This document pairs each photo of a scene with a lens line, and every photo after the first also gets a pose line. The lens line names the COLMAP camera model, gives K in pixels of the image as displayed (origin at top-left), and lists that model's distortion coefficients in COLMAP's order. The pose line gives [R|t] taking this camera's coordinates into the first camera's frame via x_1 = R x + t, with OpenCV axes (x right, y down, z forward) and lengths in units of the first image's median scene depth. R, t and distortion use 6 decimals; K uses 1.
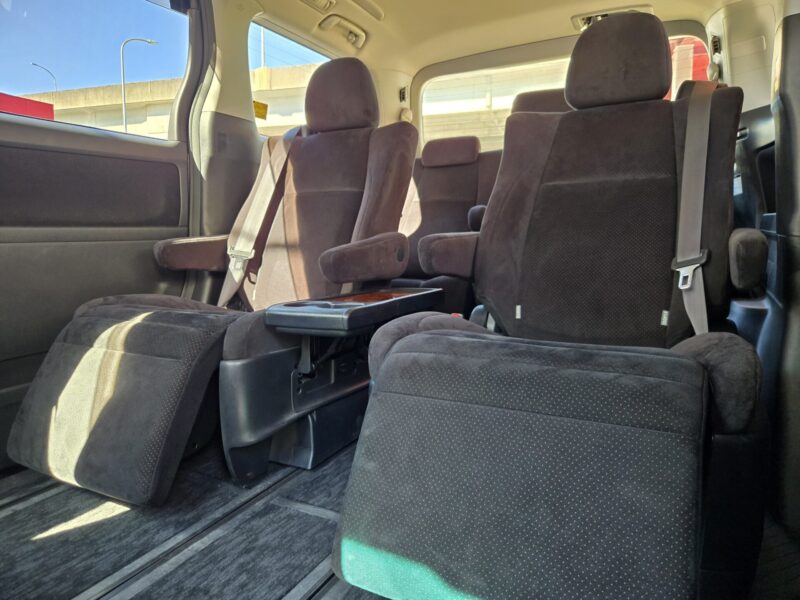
lens RADIAL K [[539.8, 0, 400.0], [0, 539.8, 300.0], [0, 0, 1]] dist [0.005876, 0.001801]
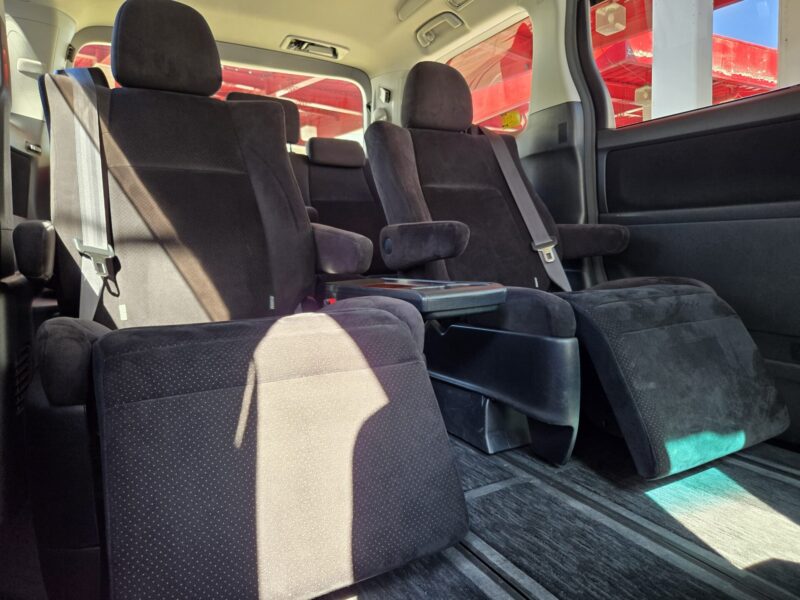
lens RADIAL K [[539.8, 0, 400.0], [0, 539.8, 300.0], [0, 0, 1]] dist [0.005876, 0.001801]
pose [[0.544917, -0.100813, 0.832407, -0.784984], [0.103824, 0.993218, 0.052323, -0.028616], [-0.832037, 0.057912, 0.551689, 0.402567]]
